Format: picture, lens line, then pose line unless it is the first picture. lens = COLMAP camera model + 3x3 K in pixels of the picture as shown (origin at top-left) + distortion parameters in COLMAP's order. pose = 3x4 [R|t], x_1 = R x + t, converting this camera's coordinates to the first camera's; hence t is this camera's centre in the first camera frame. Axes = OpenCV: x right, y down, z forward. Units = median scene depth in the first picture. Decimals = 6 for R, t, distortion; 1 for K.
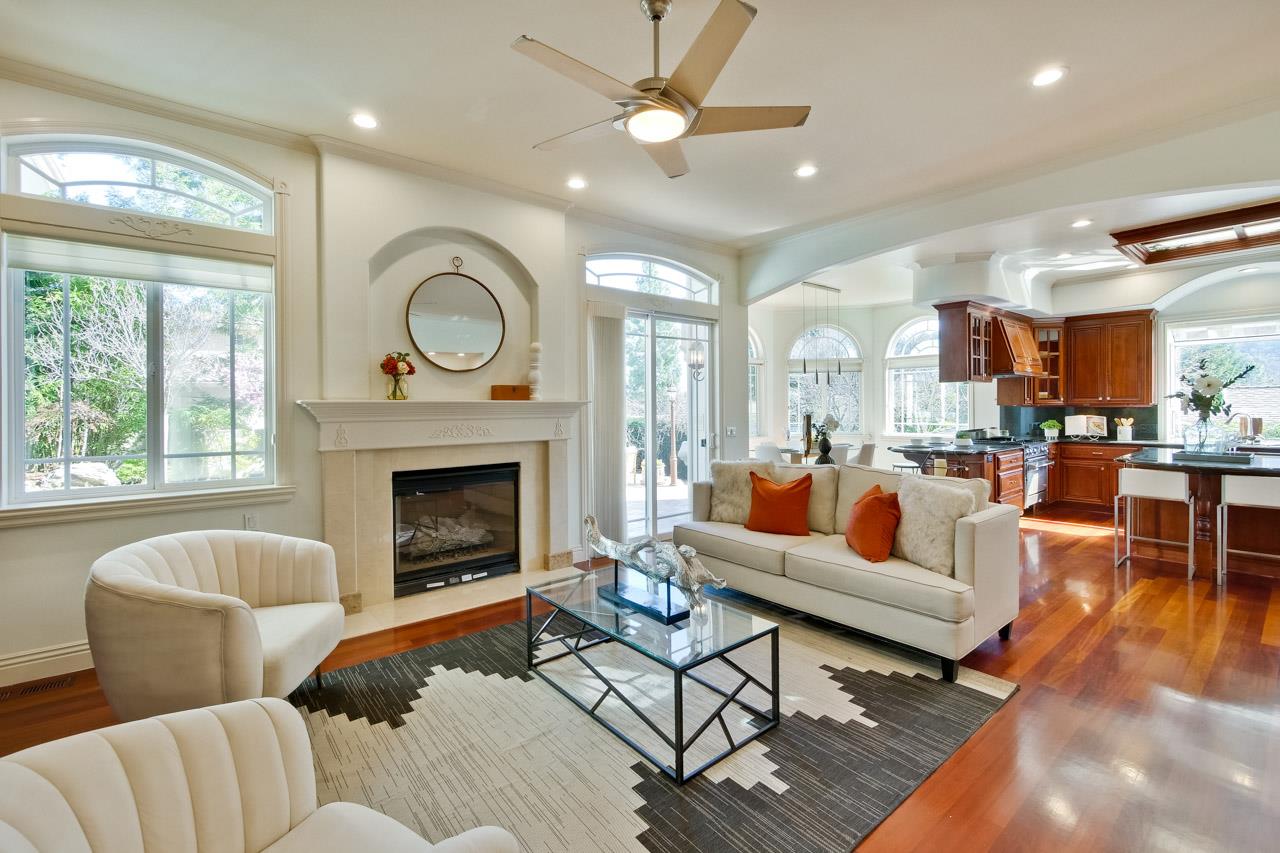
lens RADIAL K [[544.0, 0, 643.8], [0, 544.0, 410.8], [0, 0, 1]] dist [-0.010140, 0.002073]
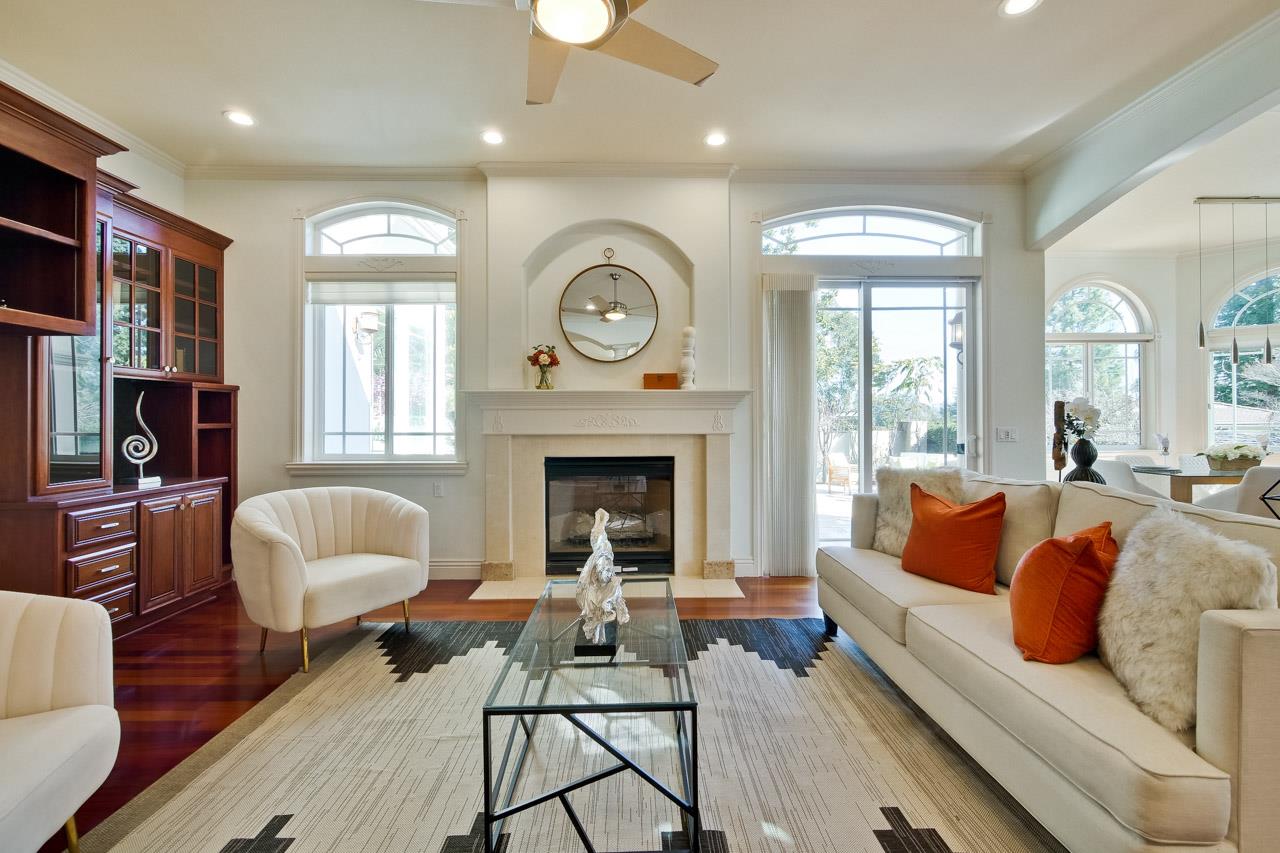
lens RADIAL K [[544.0, 0, 642.4], [0, 544.0, 416.3], [0, 0, 1]] dist [-0.010140, 0.002073]
pose [[0.787677, 0.003643, -0.616078, 0.340489], [-0.007222, 0.999968, -0.003321, 0.032533], [0.616047, 0.007065, 0.787678, 0.257188]]
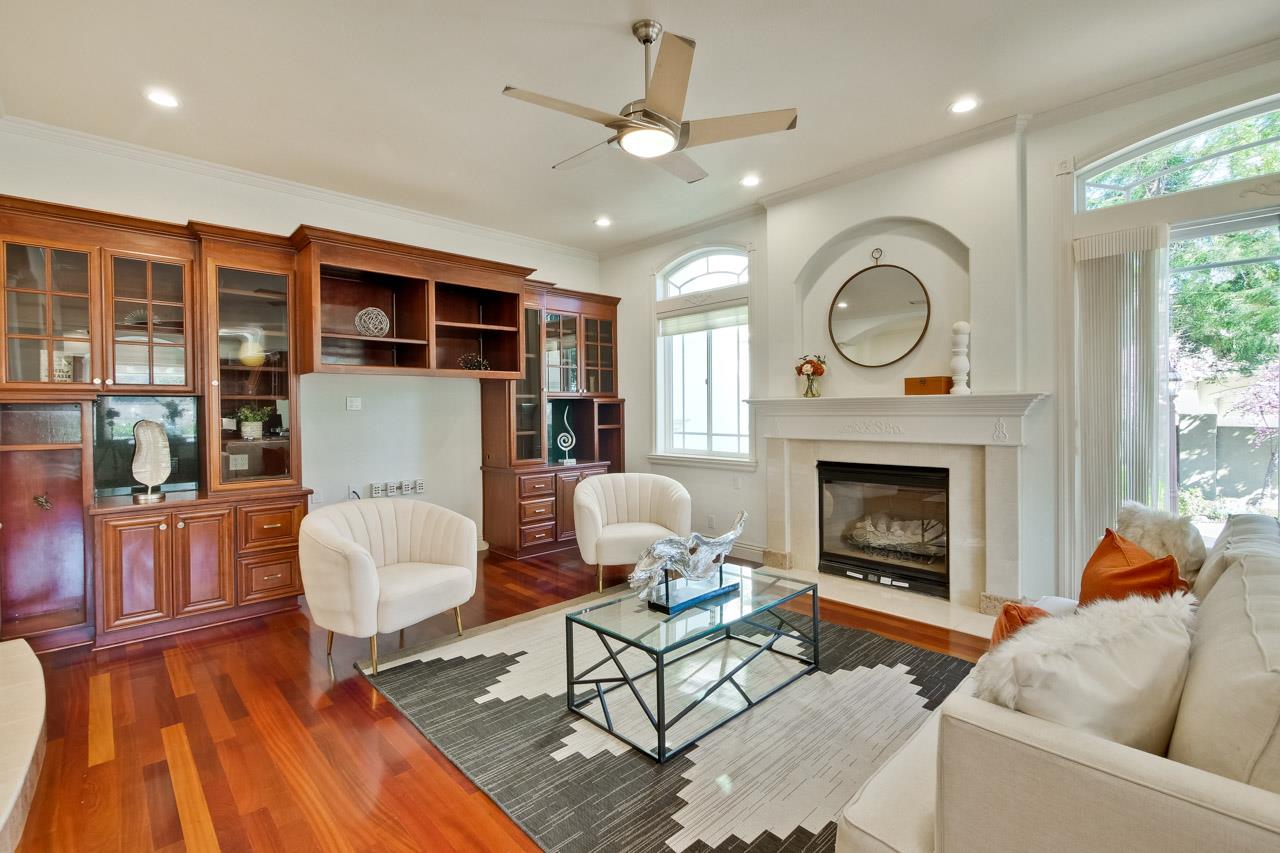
lens RADIAL K [[570.8, 0, 645.6], [0, 570.8, 417.4], [0, 0, 1]] dist [-0.008387, 0.000917]
pose [[0.082783, 0.020518, -0.996356, 0.671513], [0.004051, 0.999773, 0.020925, -0.004163], [0.996559, -0.005769, 0.082681, 0.521563]]
